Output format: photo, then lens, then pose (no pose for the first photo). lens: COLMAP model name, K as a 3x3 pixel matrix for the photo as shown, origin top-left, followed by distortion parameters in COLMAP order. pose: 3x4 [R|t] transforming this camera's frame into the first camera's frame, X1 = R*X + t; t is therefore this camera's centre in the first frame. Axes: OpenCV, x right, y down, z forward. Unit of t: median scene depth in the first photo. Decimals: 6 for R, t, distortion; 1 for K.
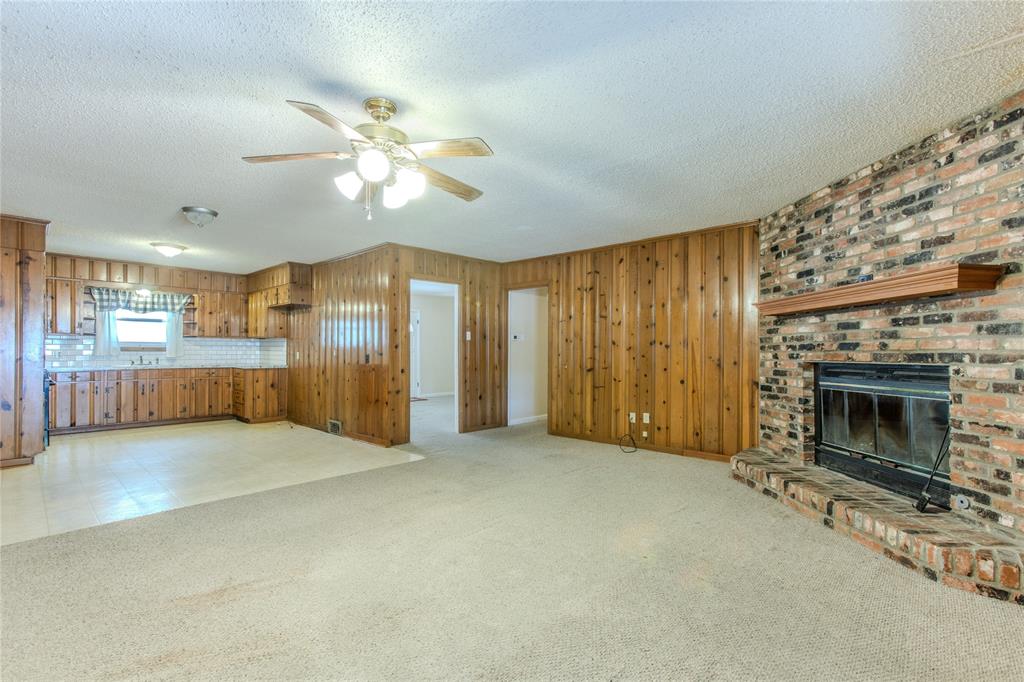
lens RADIAL K [[455.7, 0, 514.3], [0, 455.7, 348.3], [0, 0, 1]] dist [-0.016792, 0.008306]
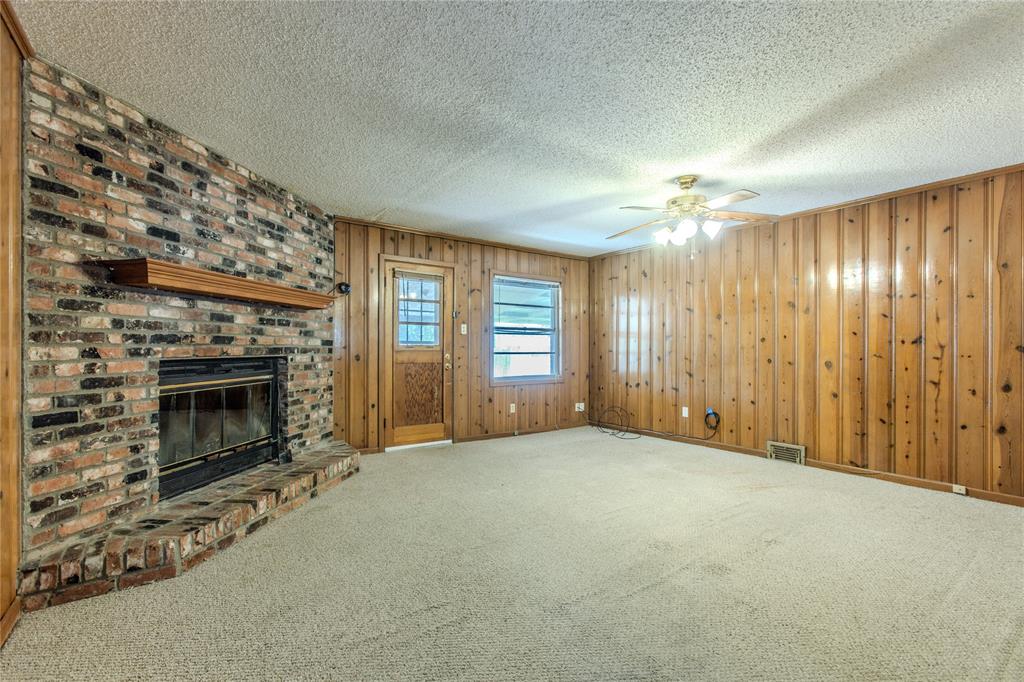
lens RADIAL K [[455.7, 0, 503.3], [0, 455.7, 347.1], [0, 0, 1]] dist [-0.016792, 0.008306]
pose [[-0.976229, -0.003762, 0.216709, -0.019657], [-0.005979, 0.999936, -0.009574, 0.011774], [-0.216659, -0.010642, -0.976189, 1.329922]]
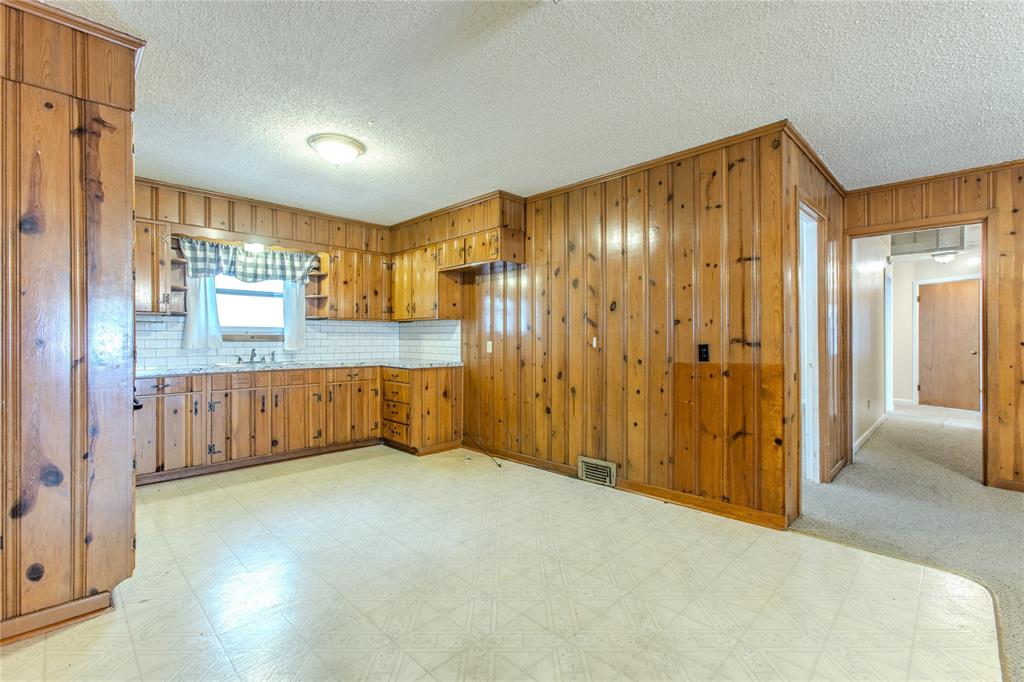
lens RADIAL K [[455.7, 0, 511.4], [0, 455.7, 338.8], [0, 0, 1]] dist [-0.016792, 0.008306]
pose [[0.998801, -0.005887, -0.048602, -0.676459], [0.005996, 0.999980, 0.002102, 0.005764], [0.048588, -0.002391, 0.998816, 0.601690]]
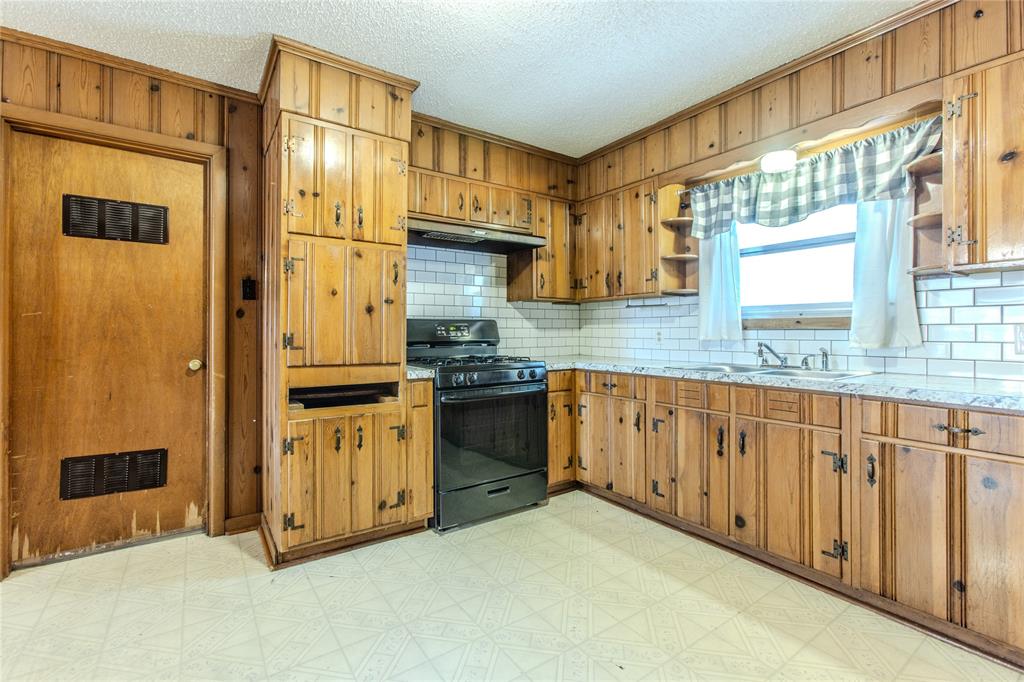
lens RADIAL K [[455.7, 0, 492.0], [0, 455.7, 329.5], [0, 0, 1]] dist [-0.016792, 0.008306]
pose [[-0.243844, -0.007330, -0.969787, -0.664738], [0.004739, 0.999950, -0.008749, 0.013094], [0.969803, -0.006729, -0.243797, 1.362929]]
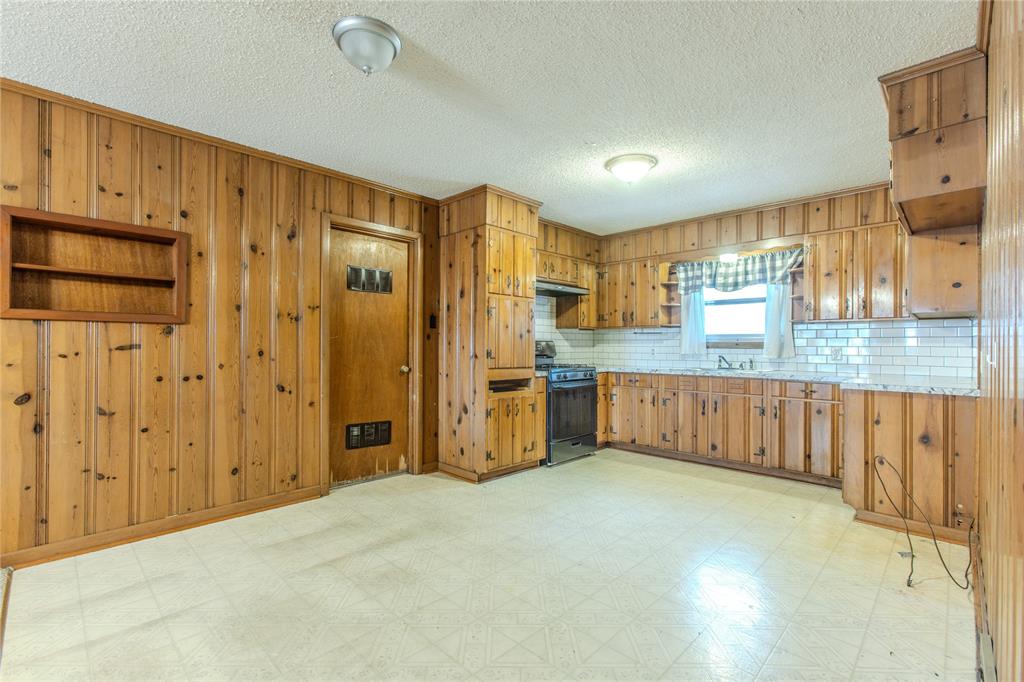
lens RADIAL K [[455.7, 0, 497.8], [0, 455.7, 345.5], [0, 0, 1]] dist [-0.016792, 0.008306]
pose [[-0.060162, -0.007245, -0.998162, -0.227610], [0.000730, 0.999973, -0.007302, 0.010766], [0.998188, -0.001168, -0.060155, 1.107774]]
